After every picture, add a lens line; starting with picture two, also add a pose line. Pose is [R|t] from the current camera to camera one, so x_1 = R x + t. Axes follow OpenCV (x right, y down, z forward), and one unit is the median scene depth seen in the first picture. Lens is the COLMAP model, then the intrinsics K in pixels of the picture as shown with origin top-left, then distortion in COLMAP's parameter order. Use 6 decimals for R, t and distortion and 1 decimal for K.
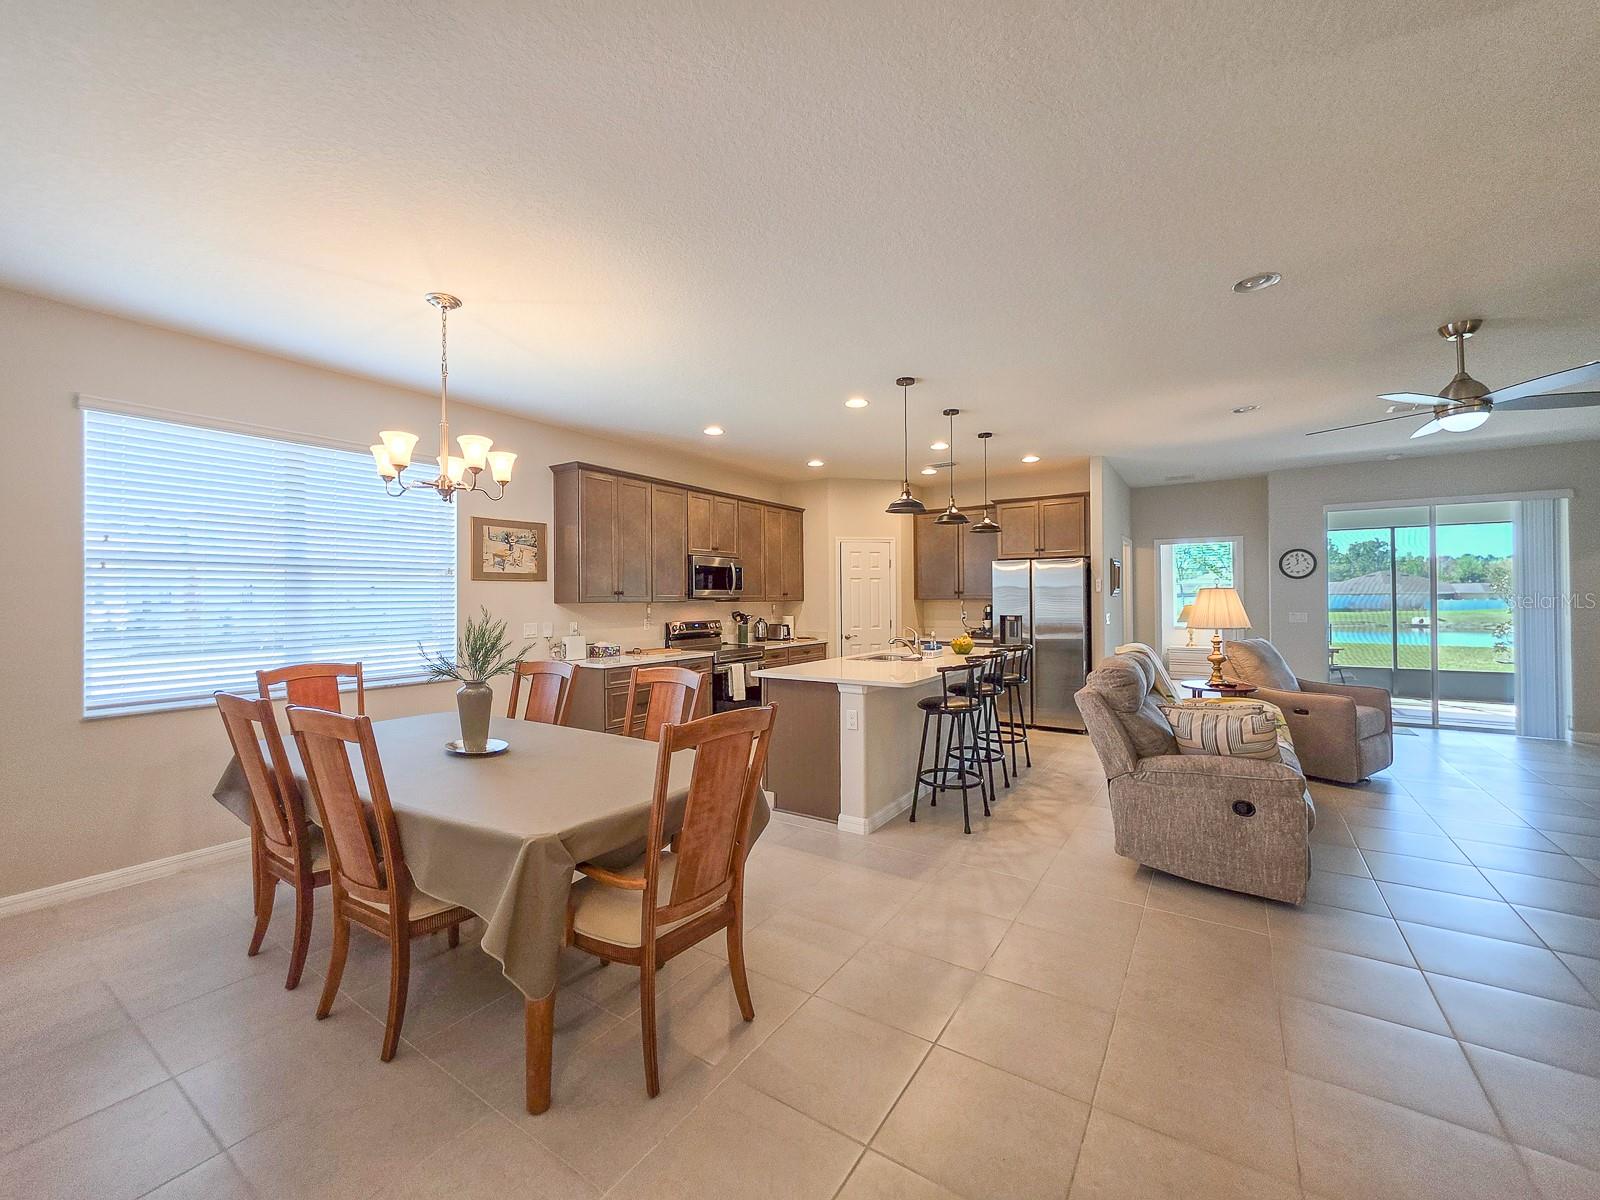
lens RADIAL K [[648.6, 0, 814.4], [0, 648.6, 591.4], [0, 0, 1]] dist [-0.002286, -0.000263]
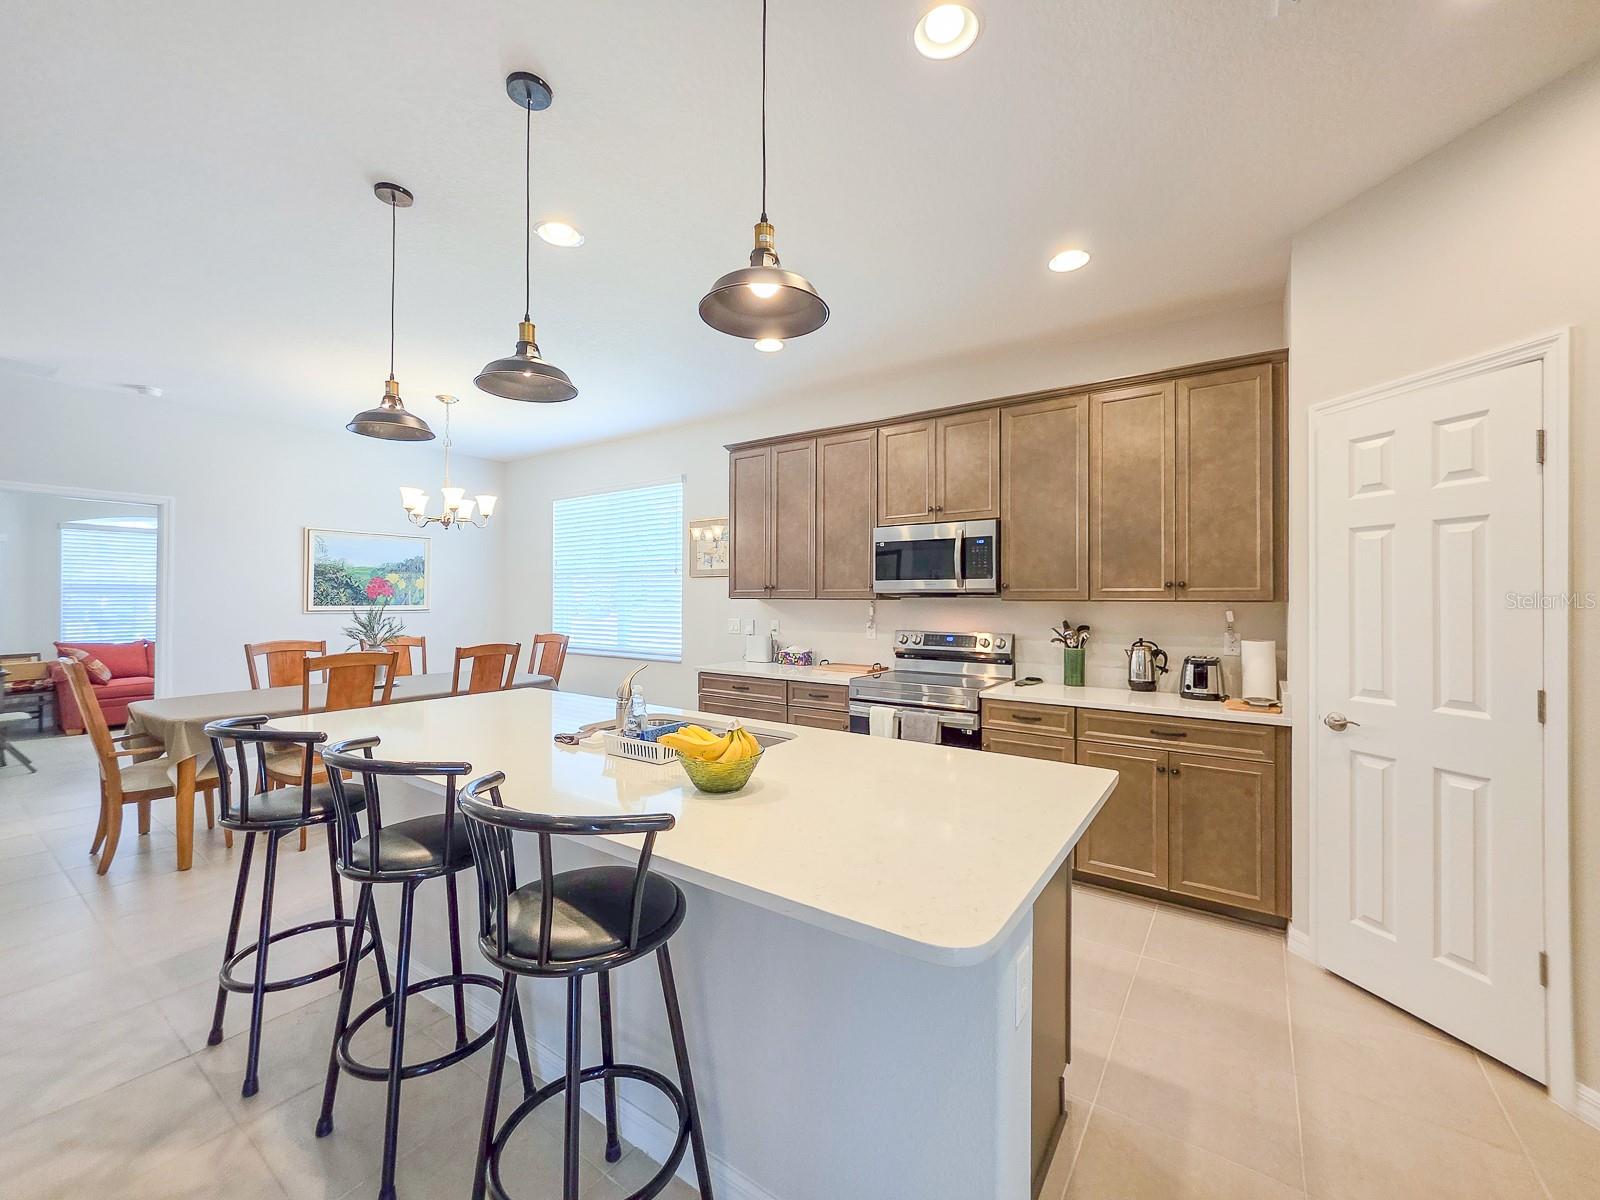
lens RADIAL K [[648.6, 0, 801.0], [0, 648.6, 605.9], [0, 0, 1]] dist [-0.002286, -0.000263]
pose [[-0.051076, 0.019893, -0.998497, 0.467614], [0.007265, 0.999783, 0.019547, 0.009409], [0.998668, -0.006255, -0.051210, 0.965868]]
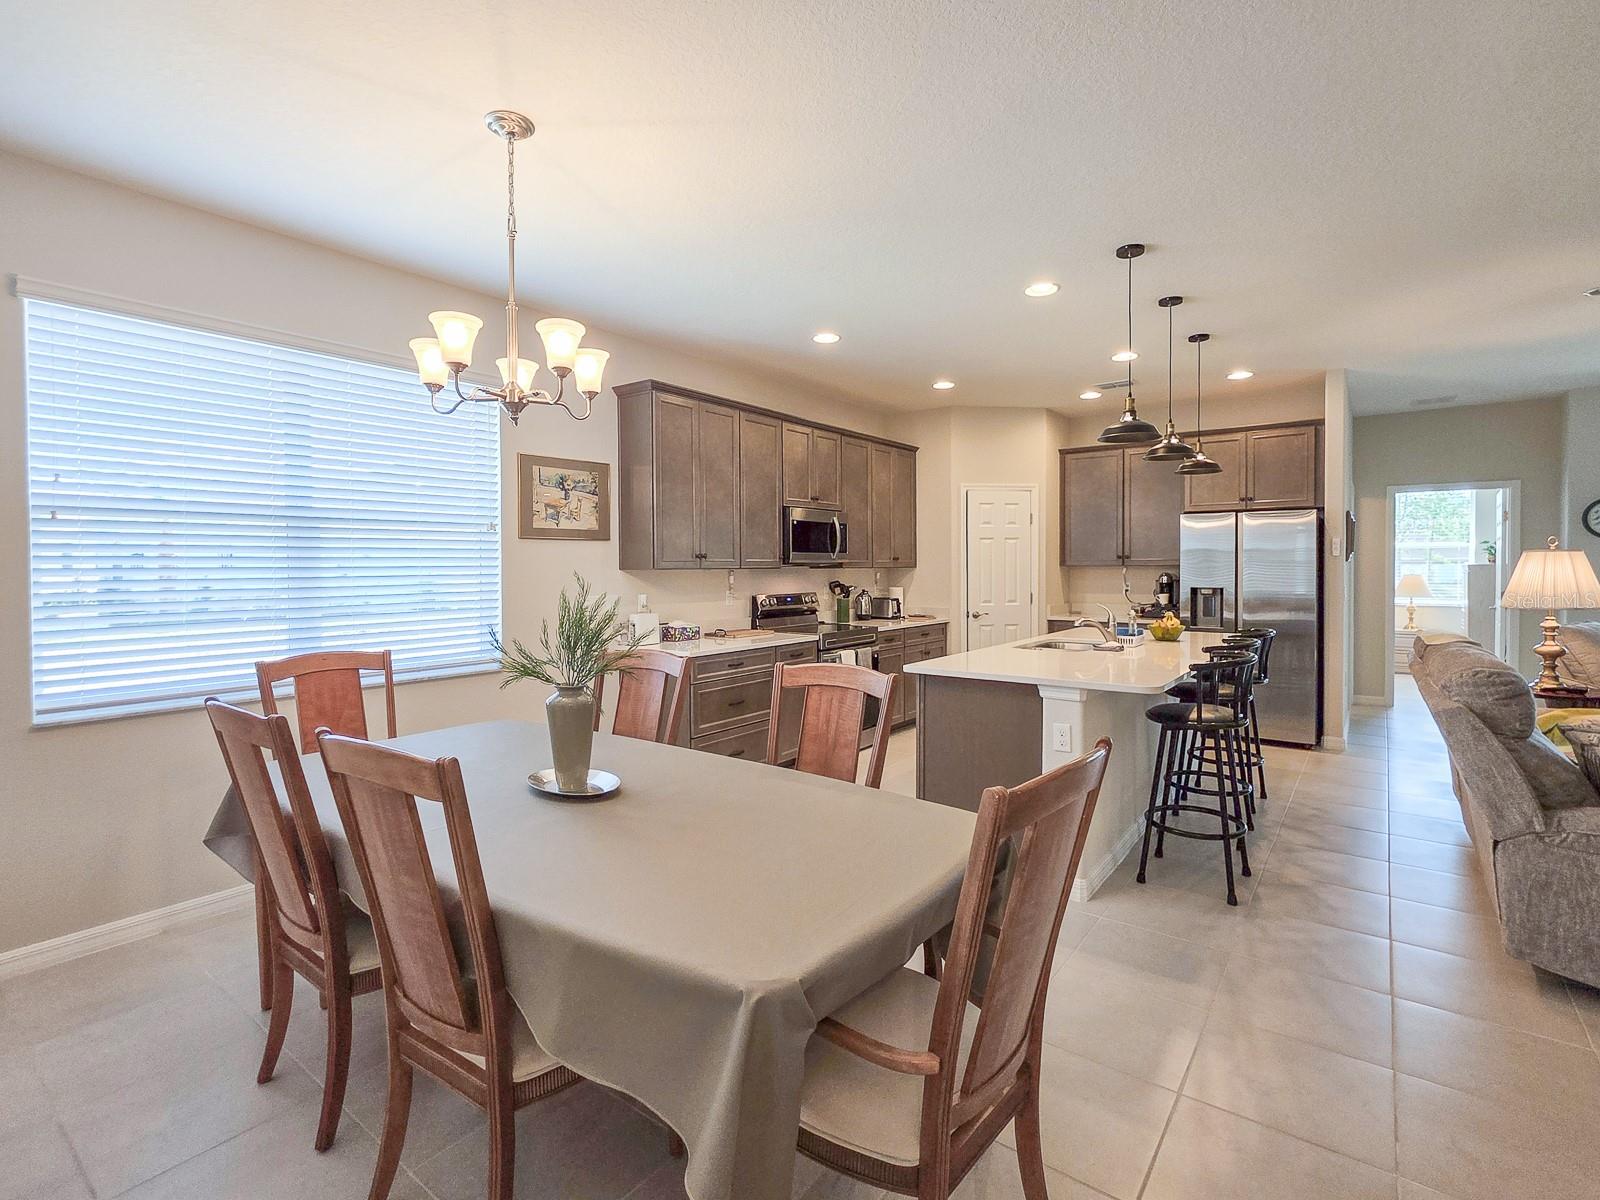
lens RADIAL K [[773.8, 0, 811.2], [0, 773.8, 575.5], [0, 0, 1]] dist [-0.001713, 0.000463]
pose [[0.997481, 0.003297, -0.070860, -0.098348], [-0.001579, 0.999704, 0.024285, 0.002507], [0.070919, -0.024112, 0.997191, 0.099797]]
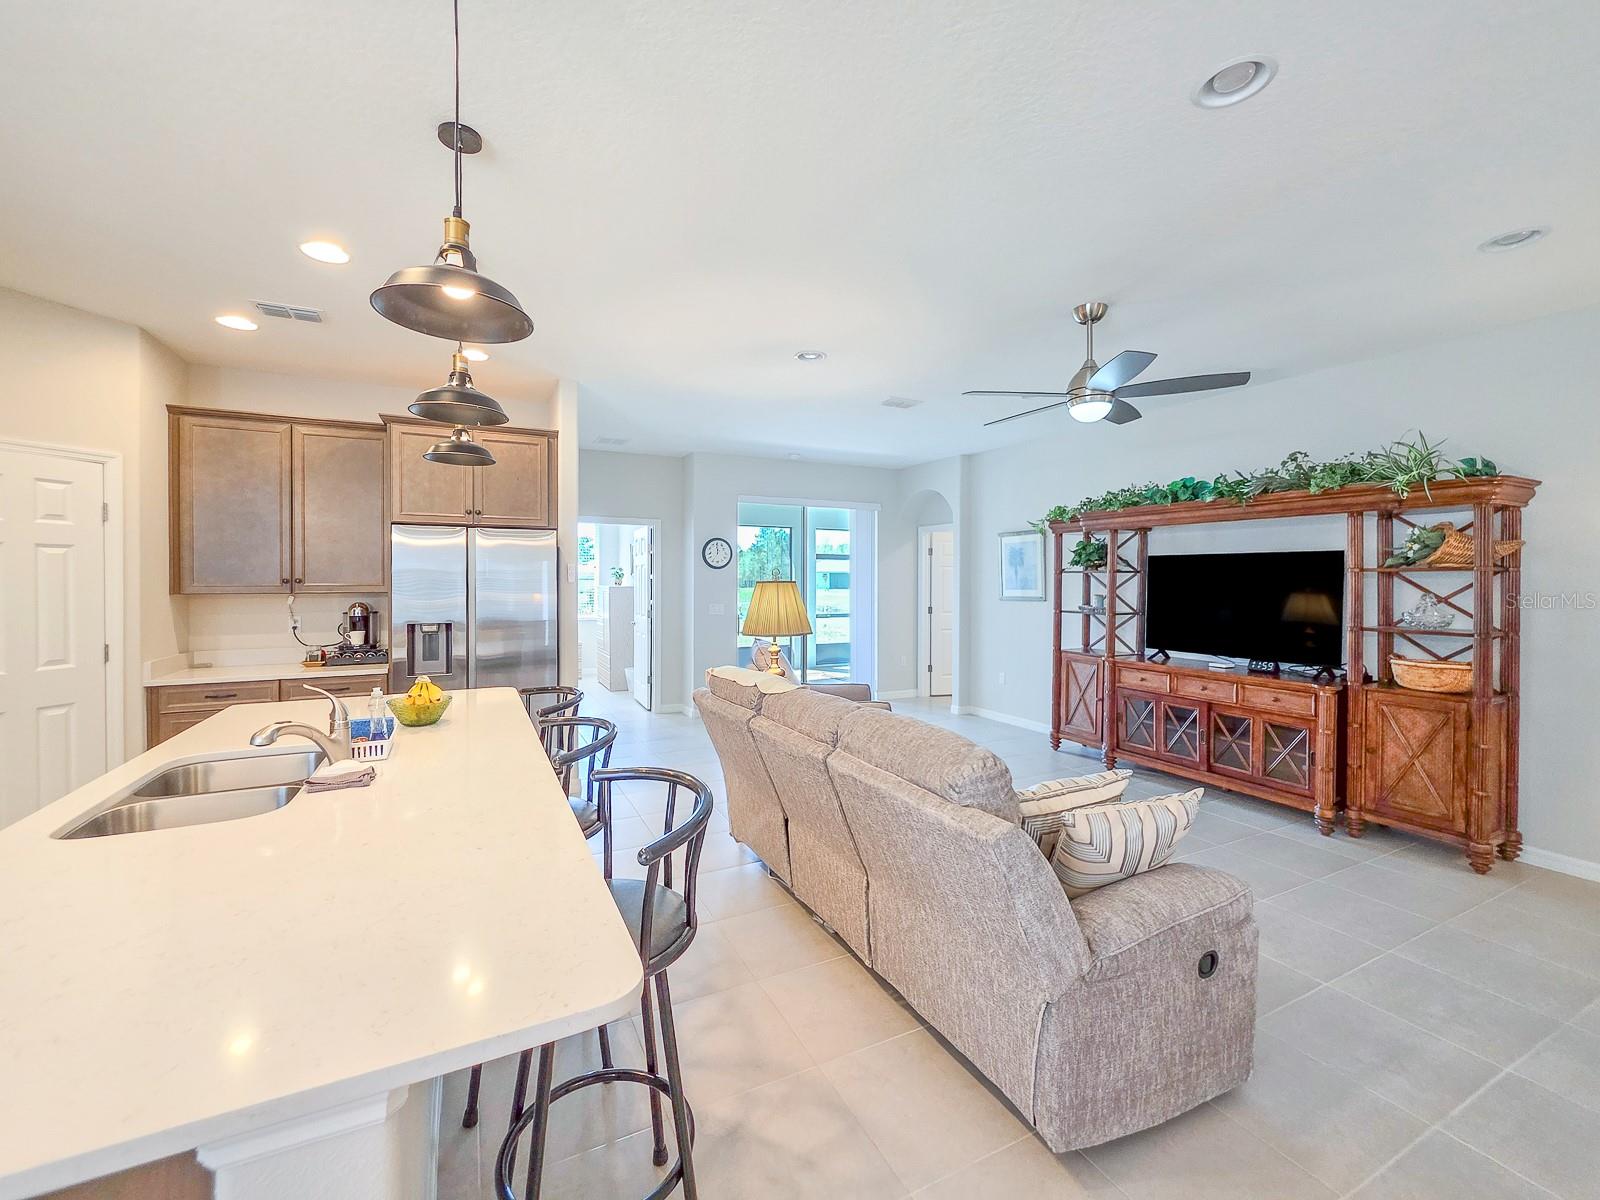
lens RADIAL K [[648.6, 0, 796.0], [0, 648.6, 583.9], [0, 0, 1]] dist [-0.002286, -0.000263]
pose [[0.513321, 0.002029, 0.858194, -0.019362], [-0.013942, 0.999885, 0.005975, -0.005883], [-0.858083, -0.015032, 0.513290, 0.504504]]
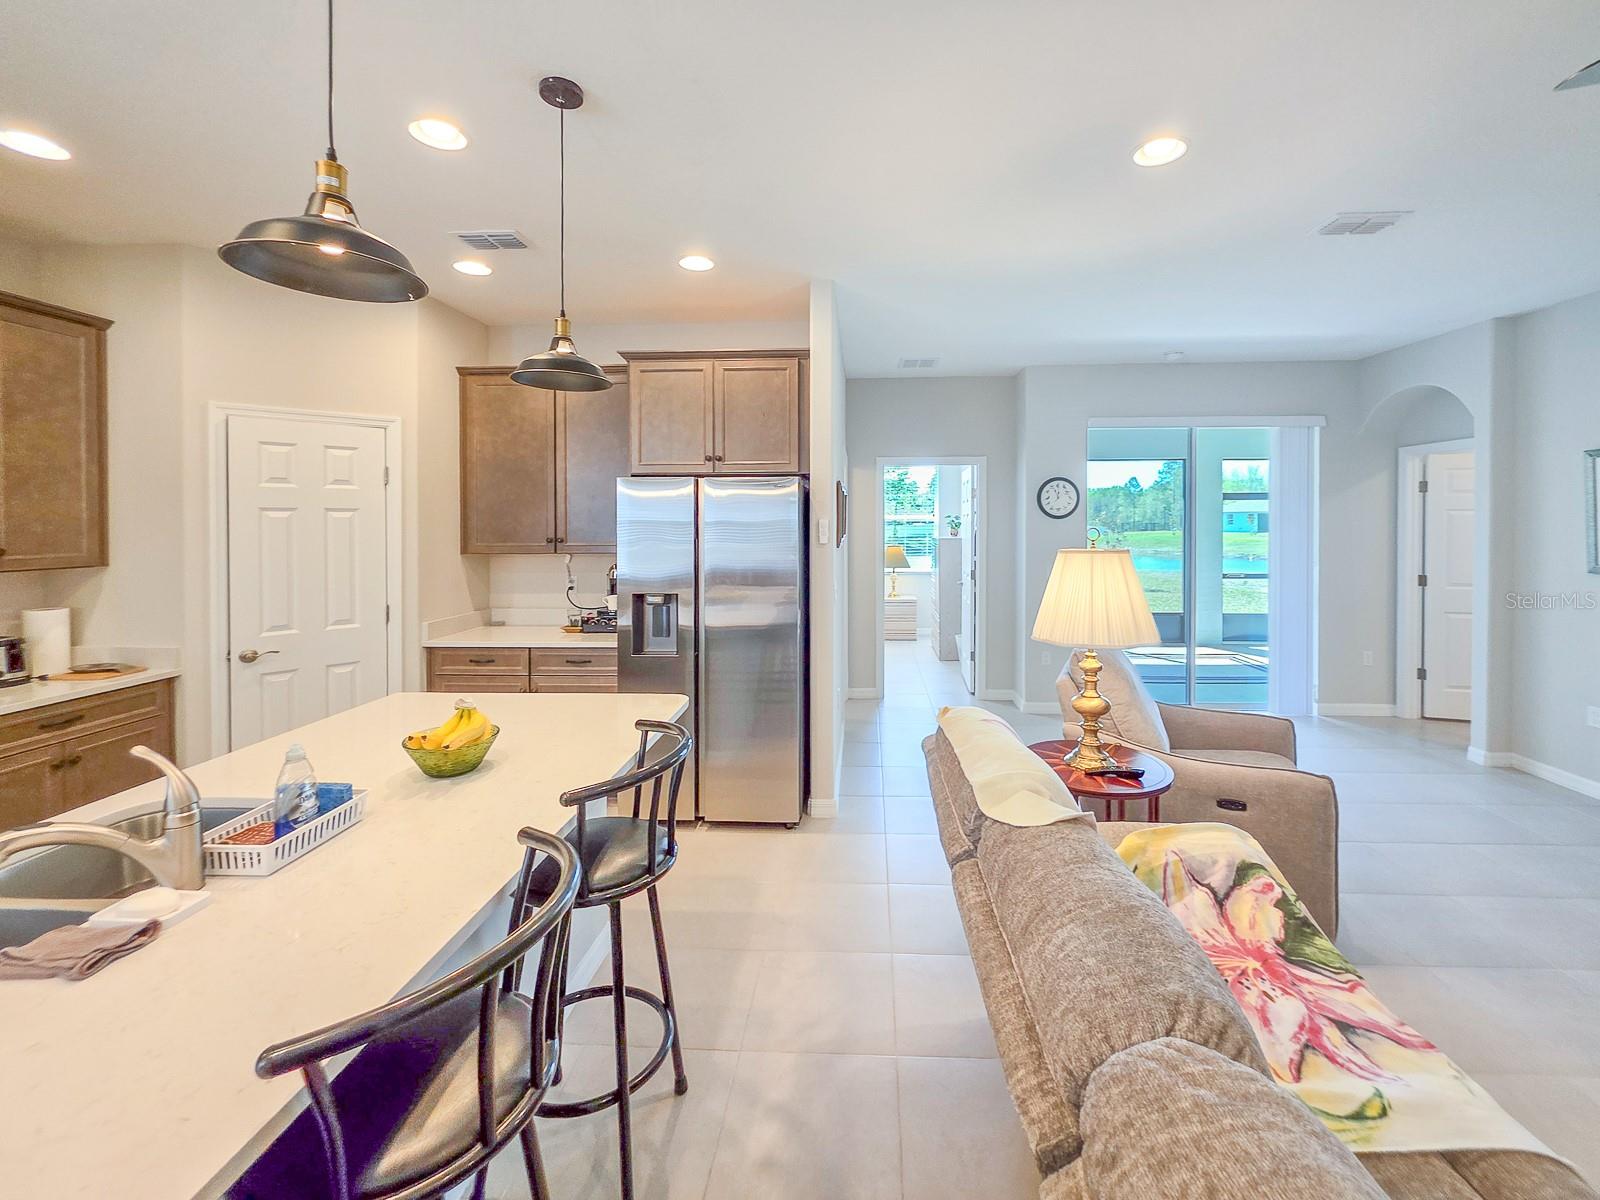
lens RADIAL K [[648.6, 0, 839.0], [0, 648.6, 532.1], [0, 0, 1]] dist [-0.002286, -0.000263]
pose [[0.869262, -0.003298, 0.494341, 0.215138], [-0.008482, 0.999731, 0.021585, -0.021971], [-0.494279, -0.022956, 0.869000, 0.604927]]
